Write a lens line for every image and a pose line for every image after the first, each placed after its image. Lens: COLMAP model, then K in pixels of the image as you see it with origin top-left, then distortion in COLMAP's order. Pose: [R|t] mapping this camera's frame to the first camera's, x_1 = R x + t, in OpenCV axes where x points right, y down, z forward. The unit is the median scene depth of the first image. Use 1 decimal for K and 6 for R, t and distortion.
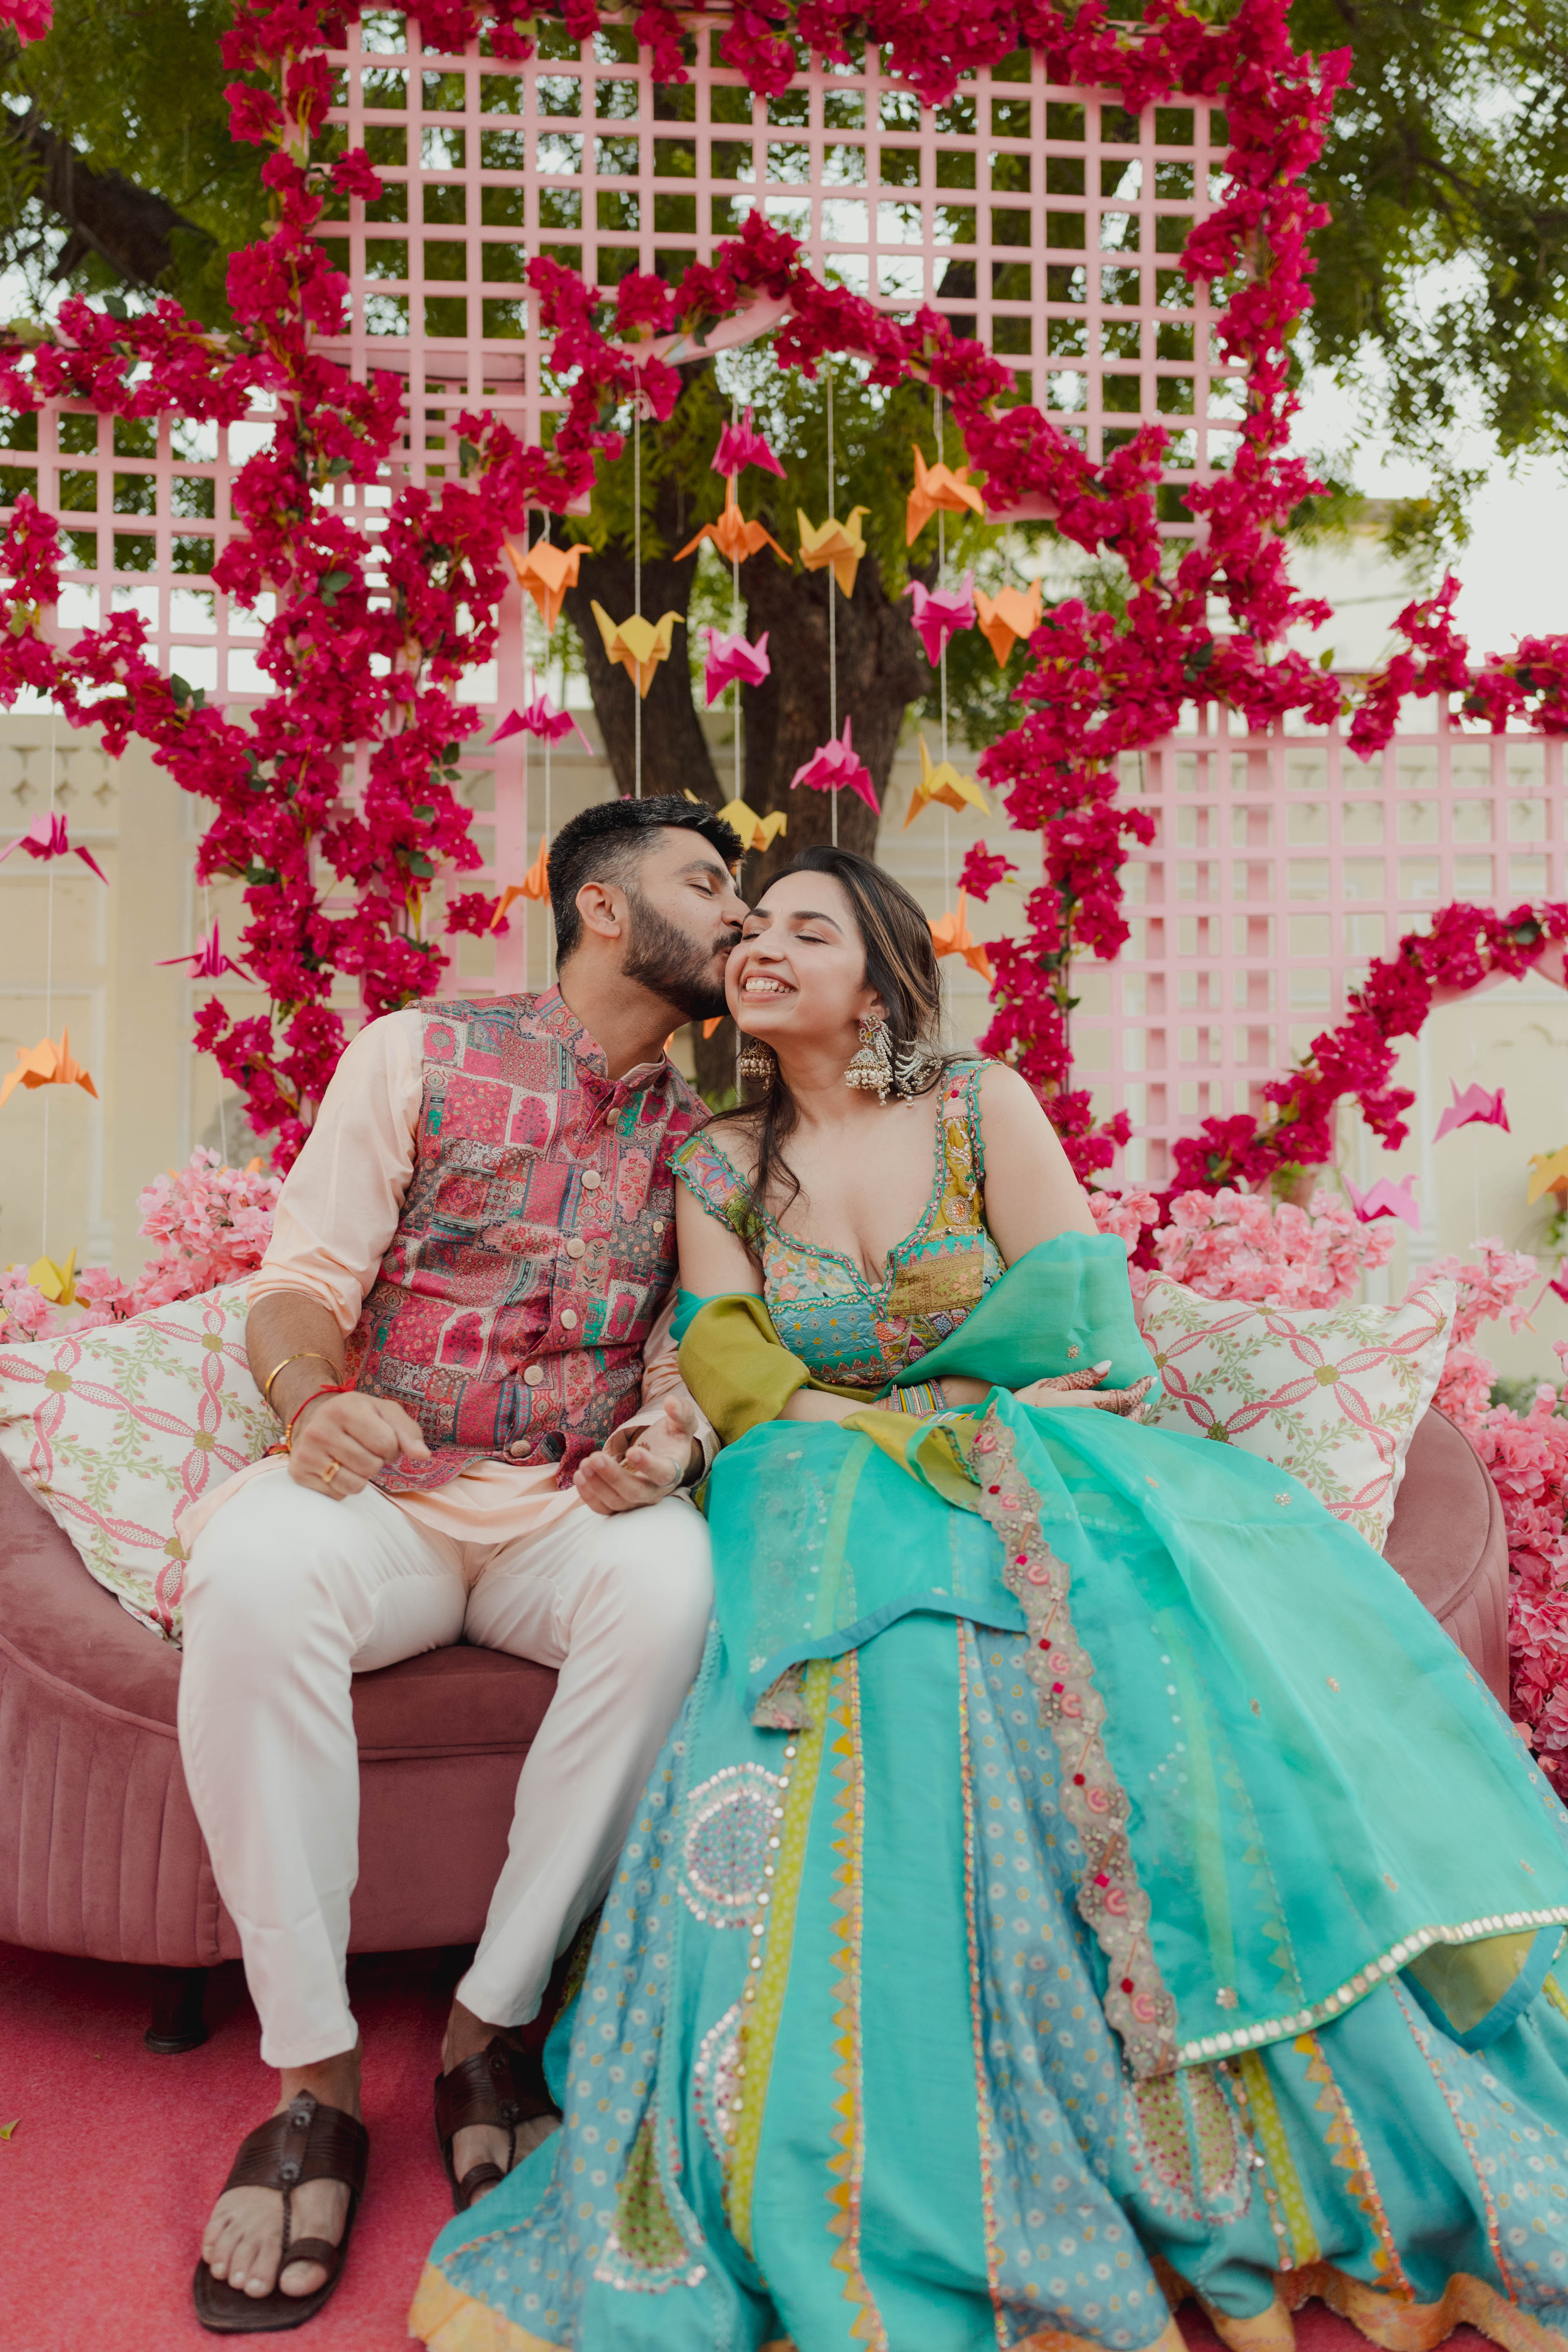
lens RADIAL K [[1592.2, 0, 784.0], [0, 1592.2, 1176.0], [0, 0, 1]] dist [-0.004375, -0.018583]
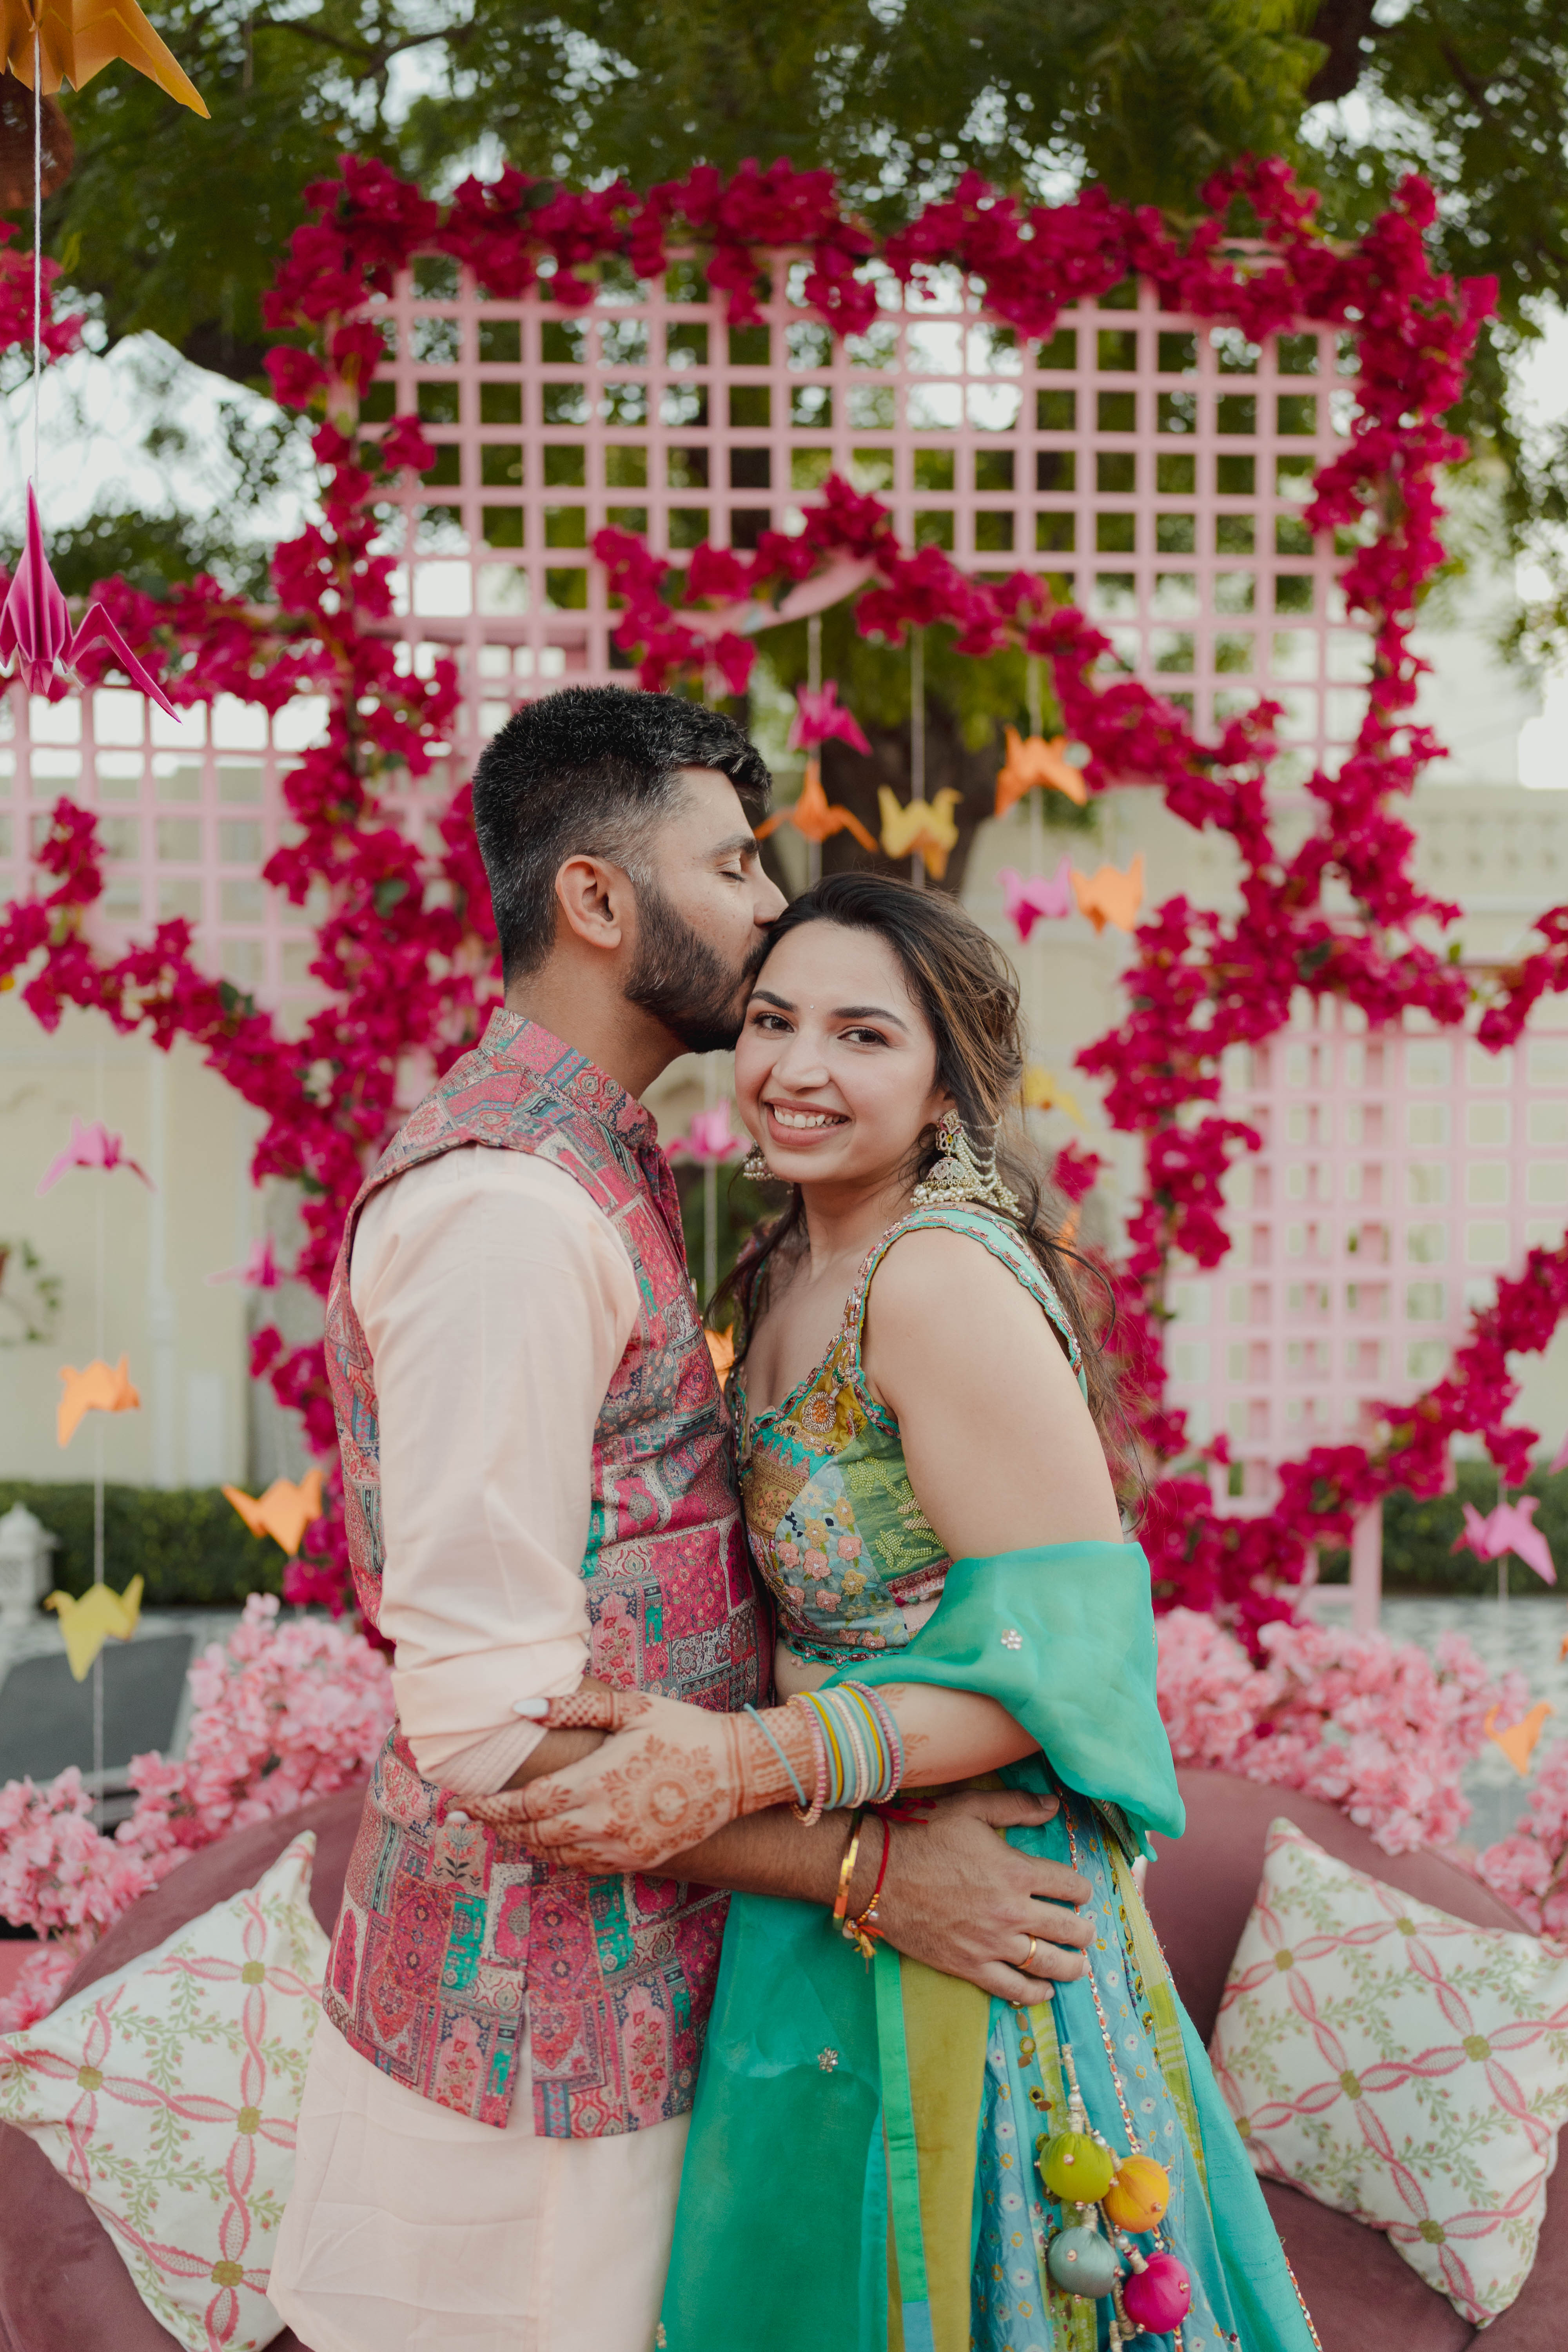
lens RADIAL K [[1592.2, 0, 784.0], [0, 1592.2, 1176.0], [0, 0, 1]] dist [-0.004375, -0.018583]
pose [[0.999354, 0.004202, -0.035680, -0.014528], [-0.002585, 0.998973, 0.045244, -0.237778], [0.035834, -0.045122, 0.998339, 0.057548]]
